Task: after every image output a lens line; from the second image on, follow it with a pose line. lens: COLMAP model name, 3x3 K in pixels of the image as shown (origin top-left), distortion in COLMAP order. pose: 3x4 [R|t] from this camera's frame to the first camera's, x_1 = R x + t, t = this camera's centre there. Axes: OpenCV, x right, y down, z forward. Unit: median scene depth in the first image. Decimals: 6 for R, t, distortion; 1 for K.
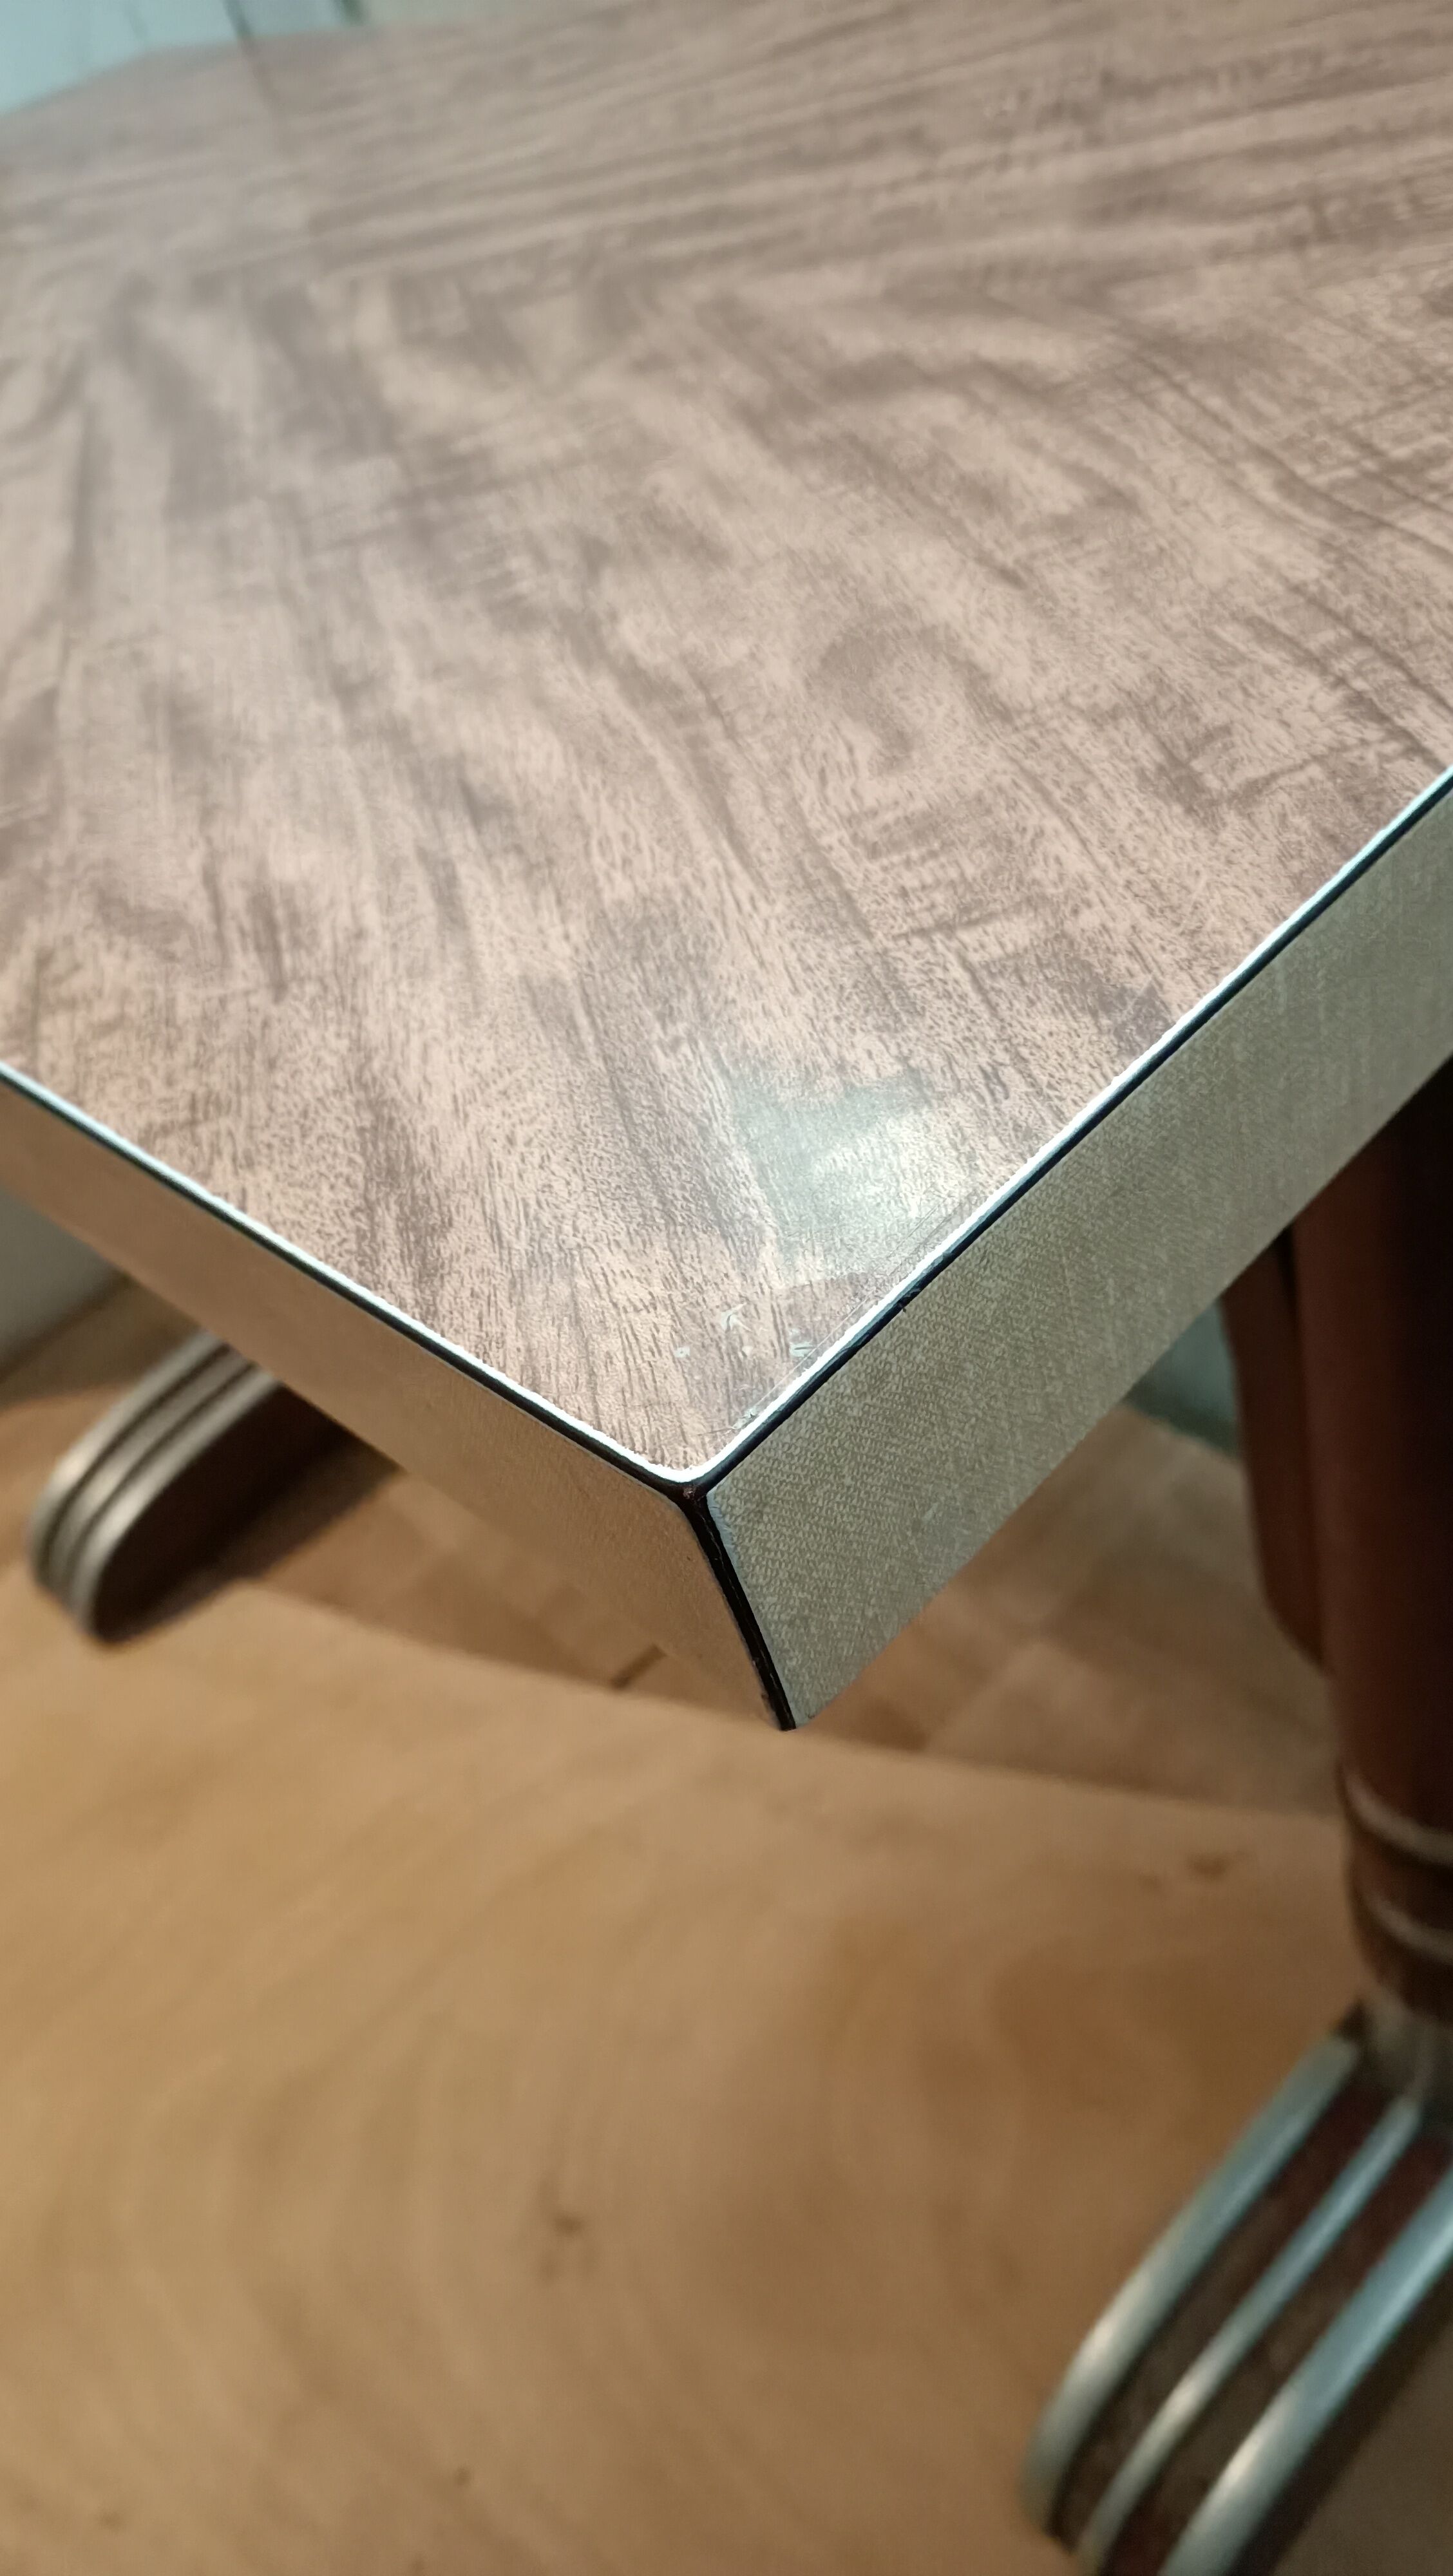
lens RADIAL K [[1952.4, 0, 734.5], [0, 1952.4, 1269.7], [0, 0, 1]] dist [0.050152, -0.055995]
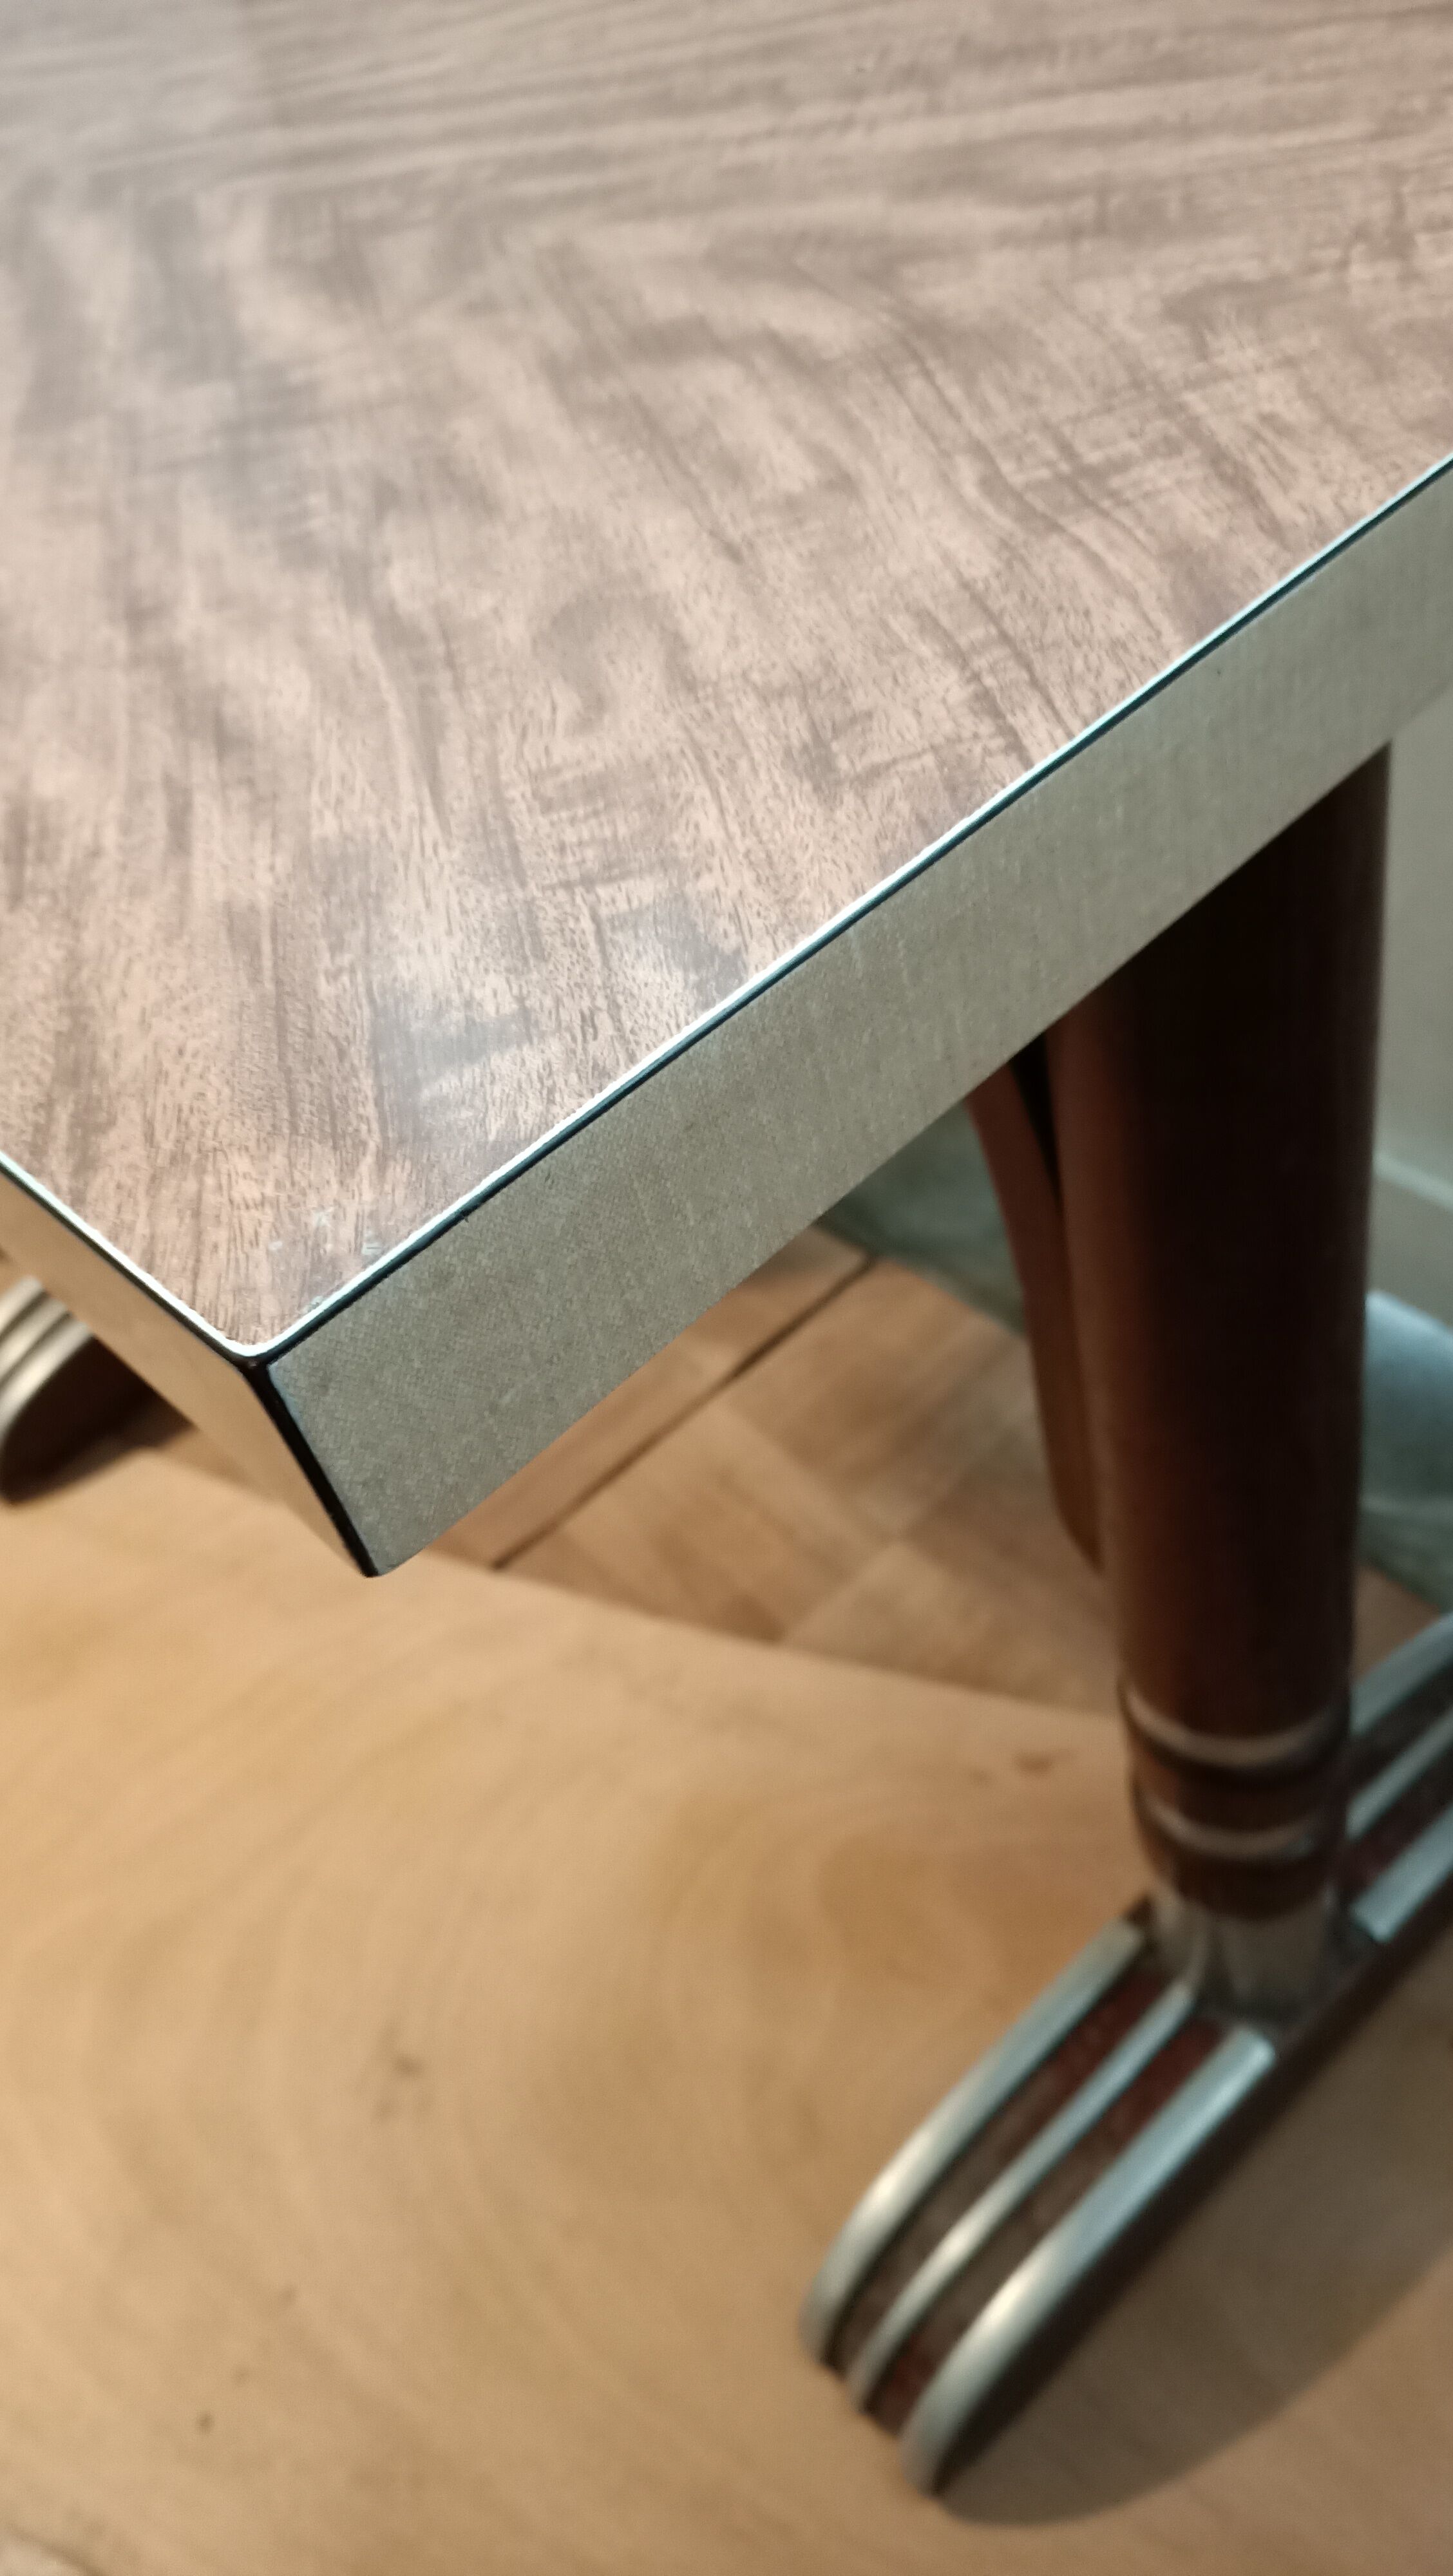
lens RADIAL K [[1952.4, 0, 723.9], [0, 1952.4, 1261.9], [0, 0, 1]] dist [0.050152, -0.055995]
pose [[0.998537, 0.053455, 0.008132, 0.152846], [-0.053770, 0.997528, 0.045237, -0.010103], [-0.005694, -0.045608, 0.998943, -0.106645]]
